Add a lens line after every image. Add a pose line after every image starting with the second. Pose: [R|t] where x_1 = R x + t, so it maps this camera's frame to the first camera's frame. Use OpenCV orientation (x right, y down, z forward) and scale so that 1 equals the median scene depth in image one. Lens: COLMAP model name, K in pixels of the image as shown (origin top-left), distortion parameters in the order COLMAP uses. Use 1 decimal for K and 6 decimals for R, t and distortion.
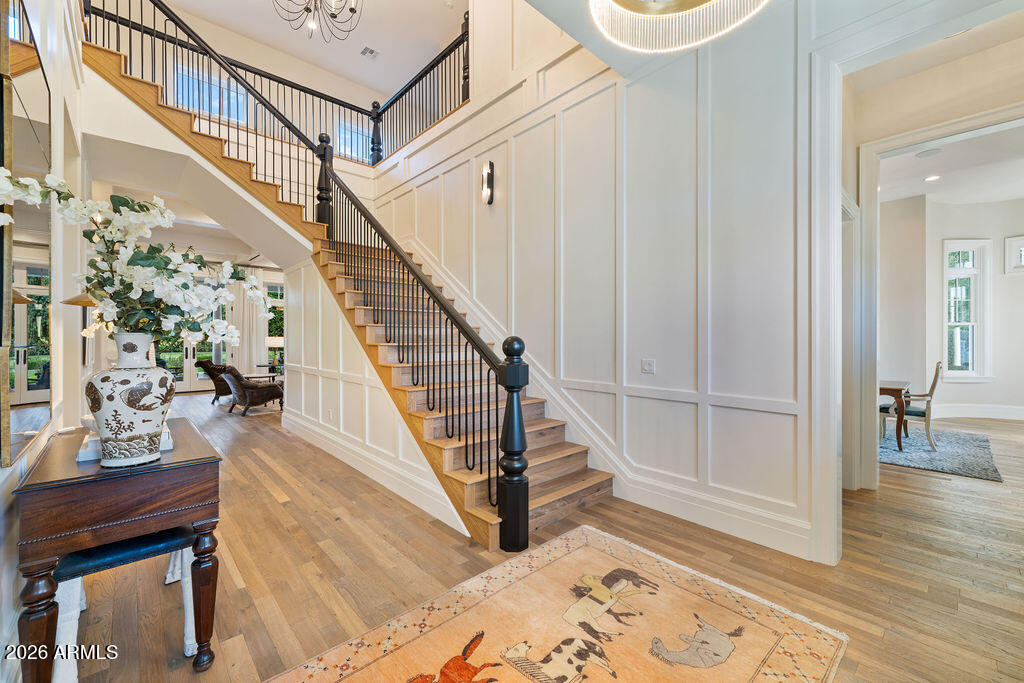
lens RADIAL K [[419.6, 0, 506.5], [0, 419.6, 337.4], [0, 0, 1]] dist [0.001008, -0.000787]
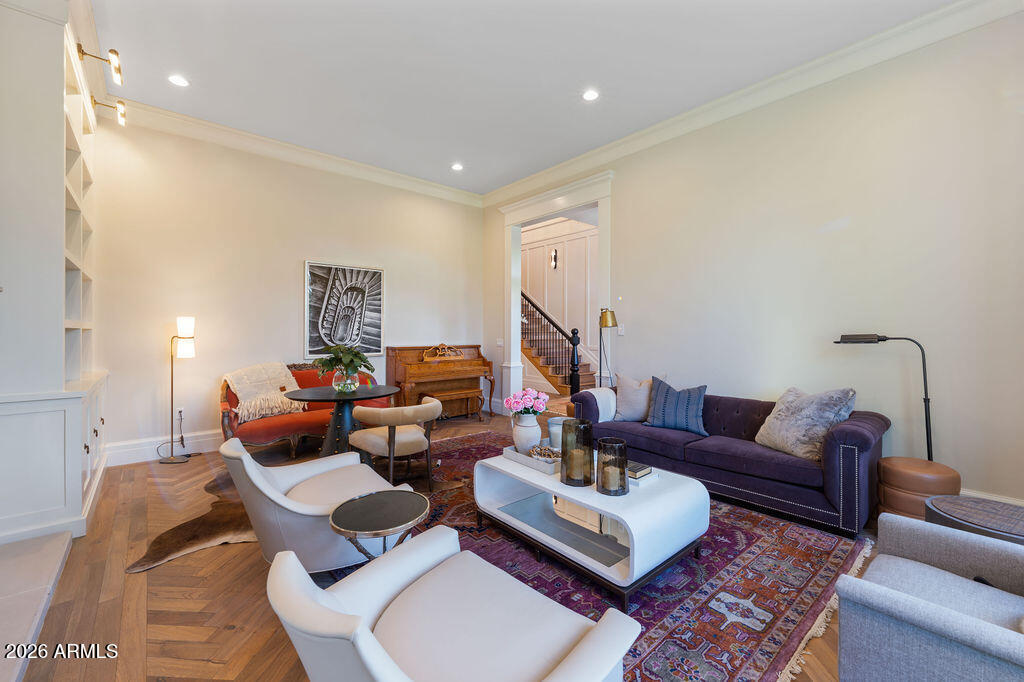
lens RADIAL K [[419.6, 0, 523.1], [0, 419.6, 328.9], [0, 0, 1]] dist [0.001008, -0.000787]
pose [[0.999999, -0.000464, 0.000936, -0.292532], [0.000468, 0.999991, -0.004226, 0.012565], [-0.000934, 0.004226, 0.999991, -1.686273]]
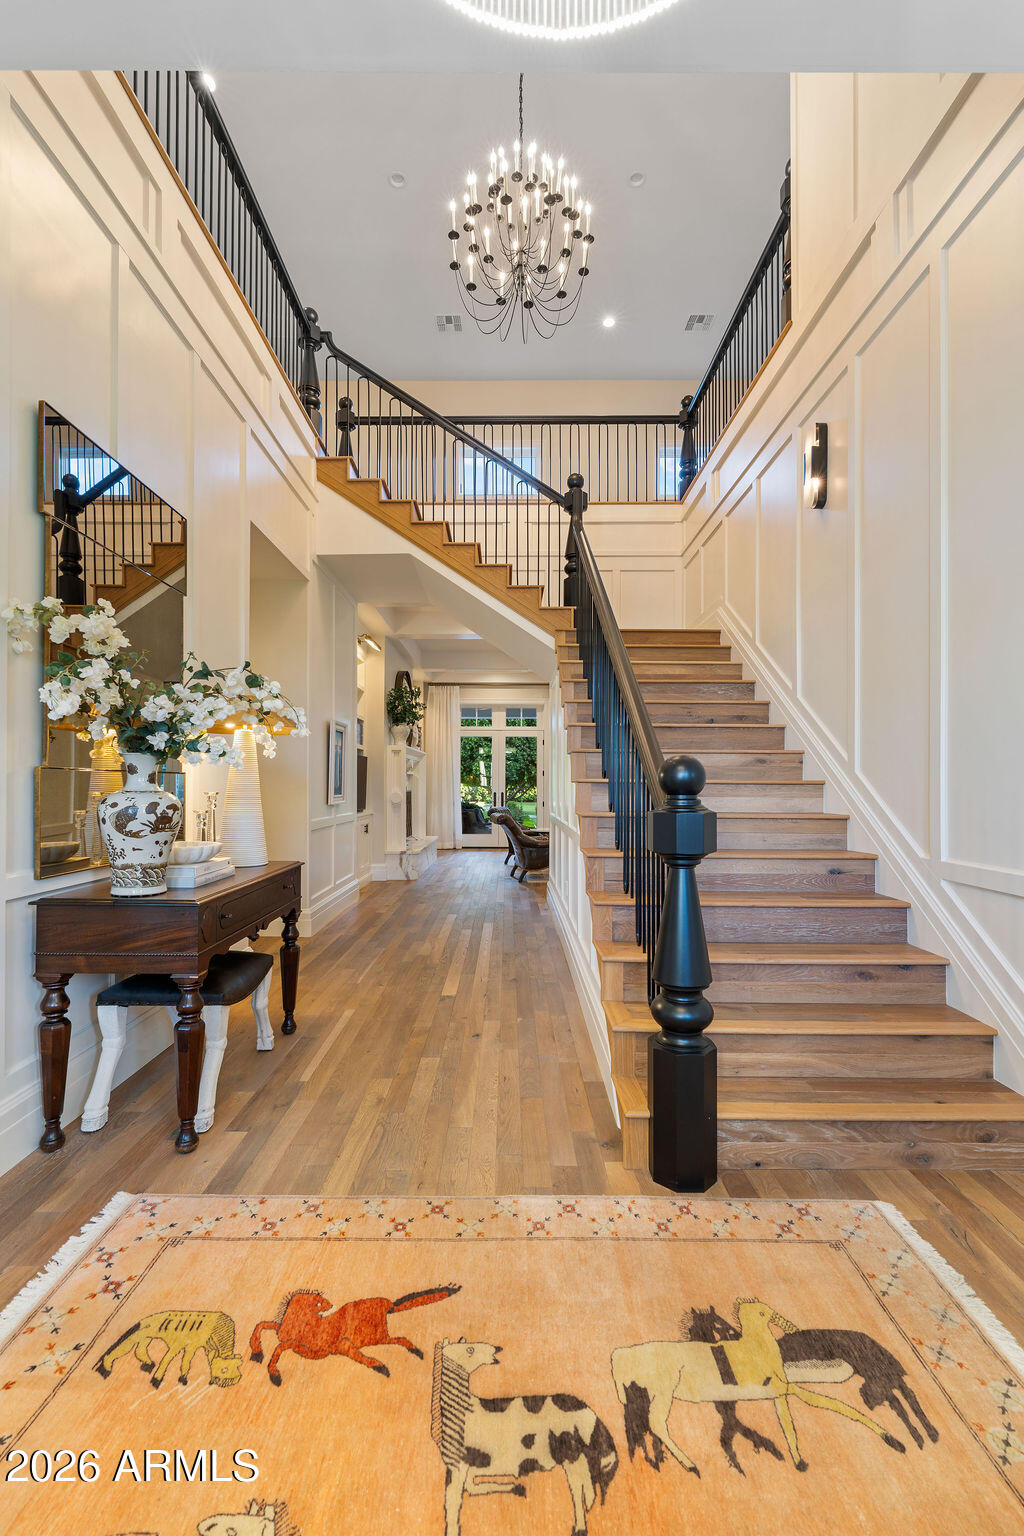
lens RADIAL K [[657.5, 0, 506.4], [0, 657.5, 783.7], [0, 0, 1]] dist [-0.001710, -0.000685]
pose [[0.732363, -0.000330, -0.680914, 0.311702], [-0.002189, 0.999994, -0.002839, 0.026621], [0.680911, 0.003570, 0.732358, 0.226391]]
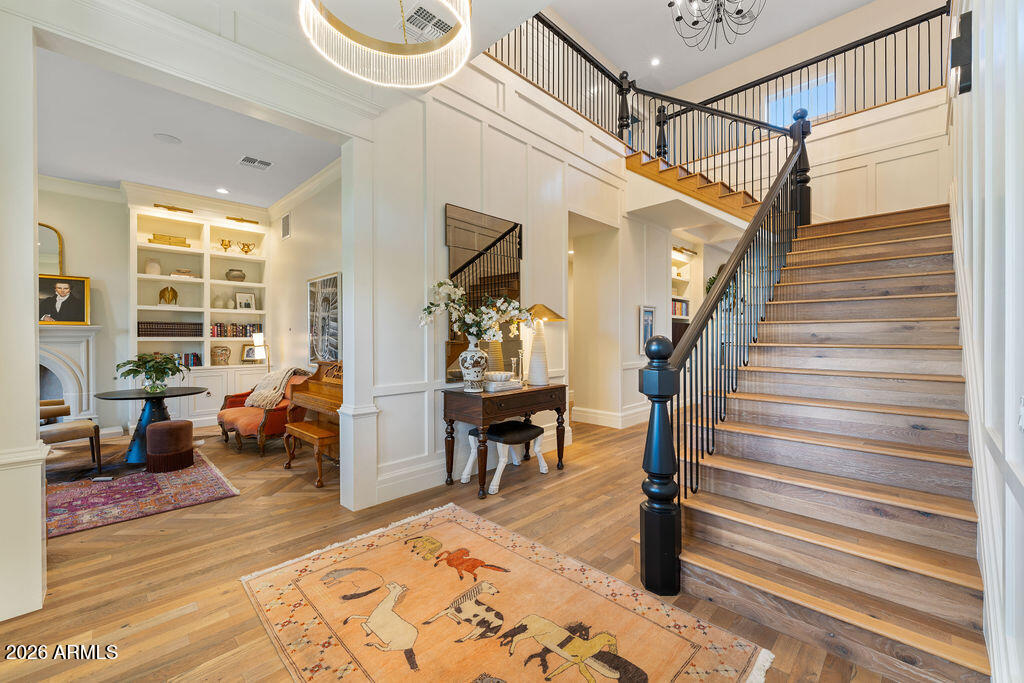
lens RADIAL K [[419.6, 0, 514.8], [0, 419.6, 339.8], [0, 0, 1]] dist [0.001008, -0.000787]
pose [[0.044098, 0.004452, -0.999017, 0.658402], [0.004183, 0.999980, 0.004641, 0.000398], [0.999018, -0.004384, 0.044079, 0.529828]]
